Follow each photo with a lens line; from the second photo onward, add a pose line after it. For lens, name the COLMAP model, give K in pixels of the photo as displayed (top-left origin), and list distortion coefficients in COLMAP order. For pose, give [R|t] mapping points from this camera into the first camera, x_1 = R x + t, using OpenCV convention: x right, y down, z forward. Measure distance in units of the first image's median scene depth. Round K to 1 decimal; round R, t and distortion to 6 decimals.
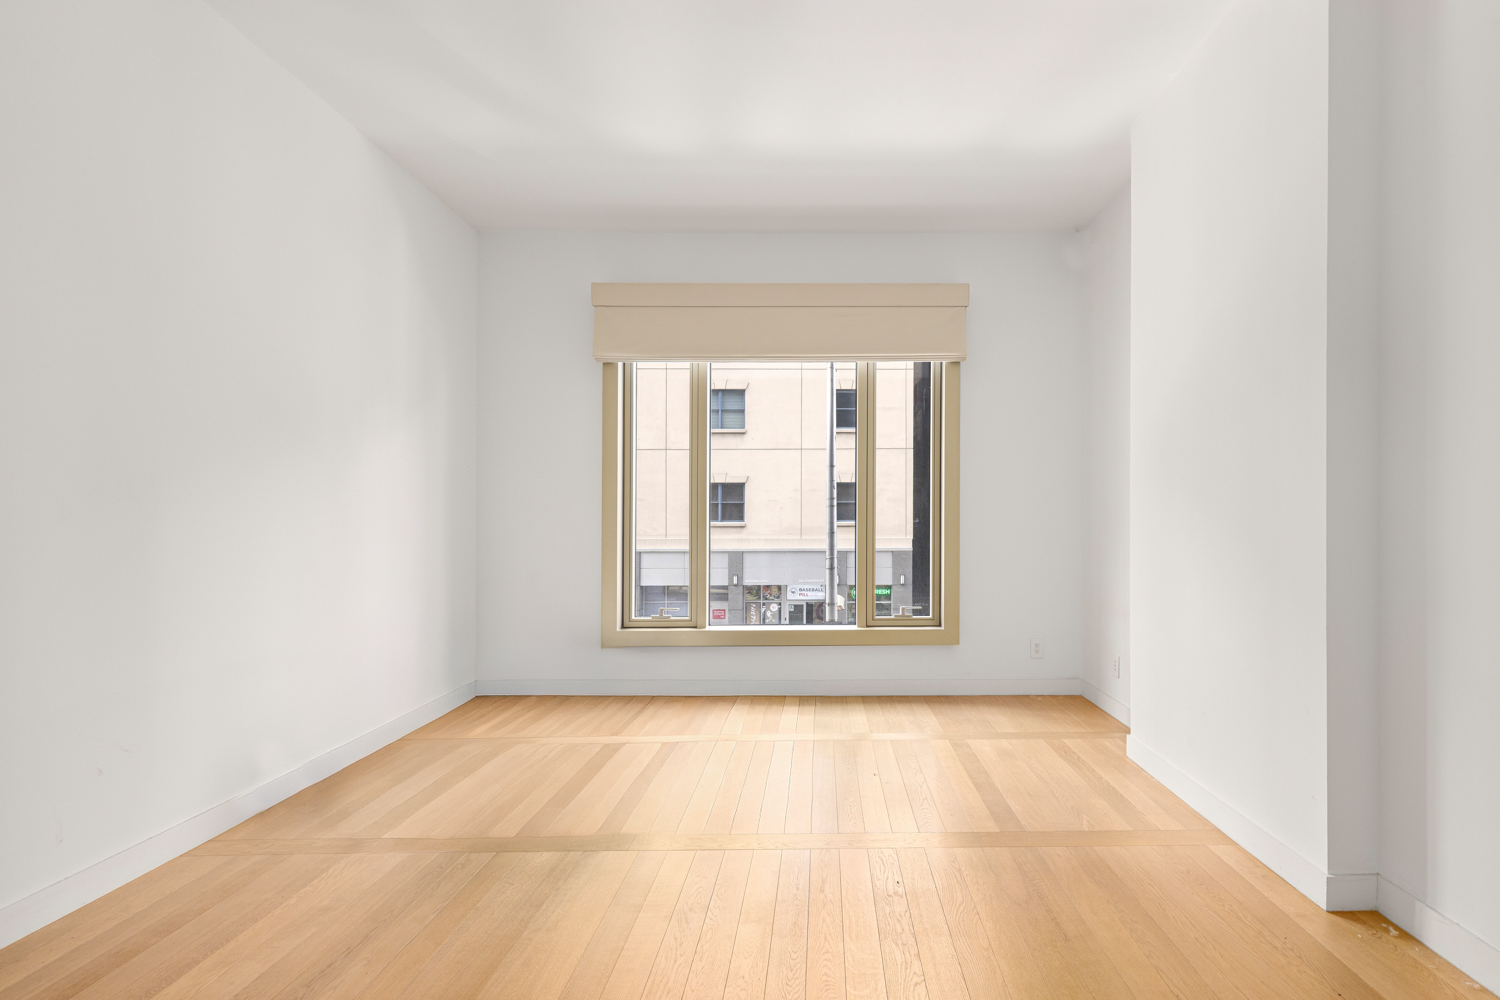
lens RADIAL K [[762.3, 0, 755.0], [0, 762.3, 508.1], [0, 0, 1]] dist [0.004172, 0.000327]
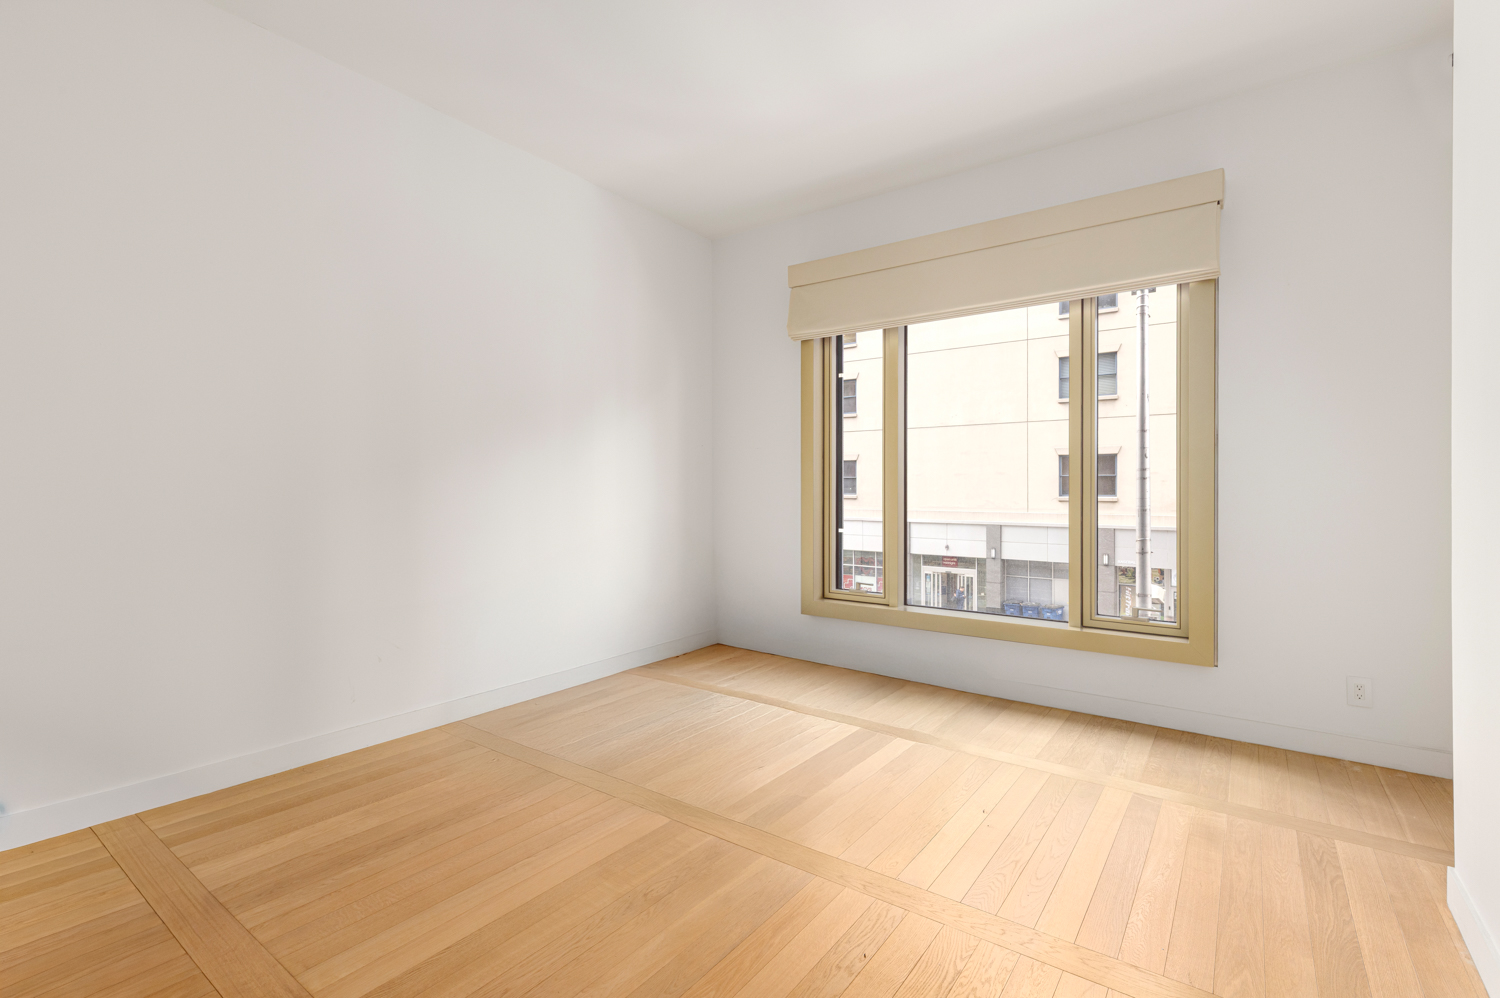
lens RADIAL K [[682.0, 0, 743.6], [0, 682.0, 482.9], [0, 0, 1]] dist [0.002487, 0.000374]
pose [[0.807267, -0.000052, -0.590187, 0.189250], [0.000901, 0.999999, 0.001144, 0.000954], [0.590186, -0.001455, 0.807266, 0.135015]]
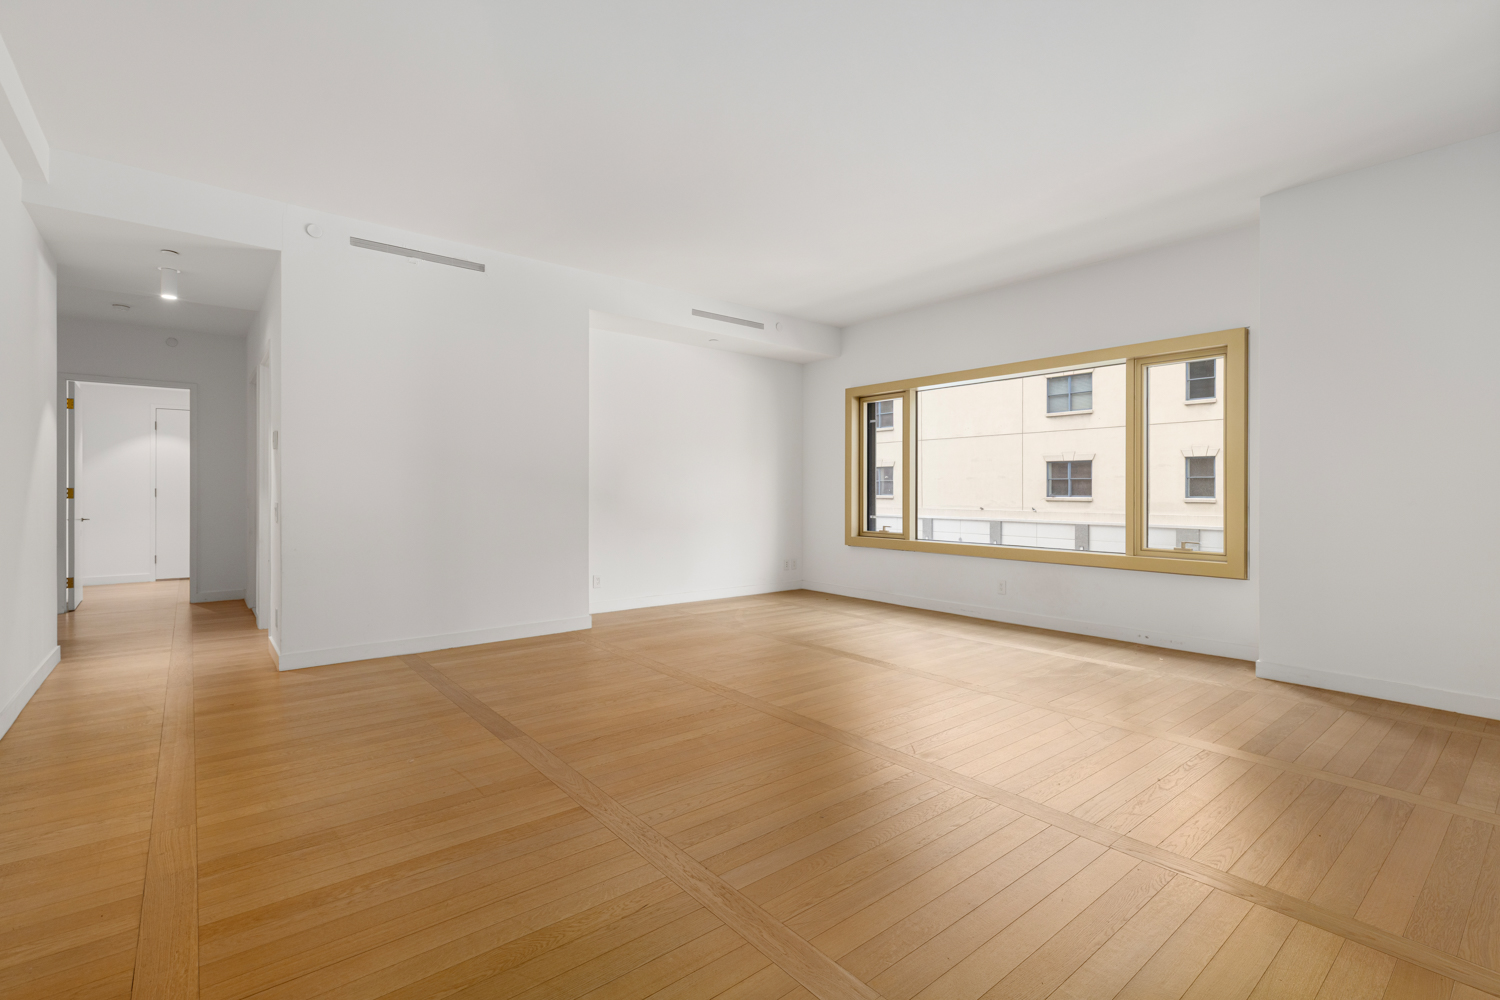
lens RADIAL K [[682.0, 0, 754.4], [0, 682.0, 496.5], [0, 0, 1]] dist [0.002487, 0.000374]
pose [[0.639486, 0.011740, -0.768713, 0.730795], [0.004028, 0.999819, 0.018620, -0.003652], [0.768792, -0.015004, 0.639323, 0.052868]]
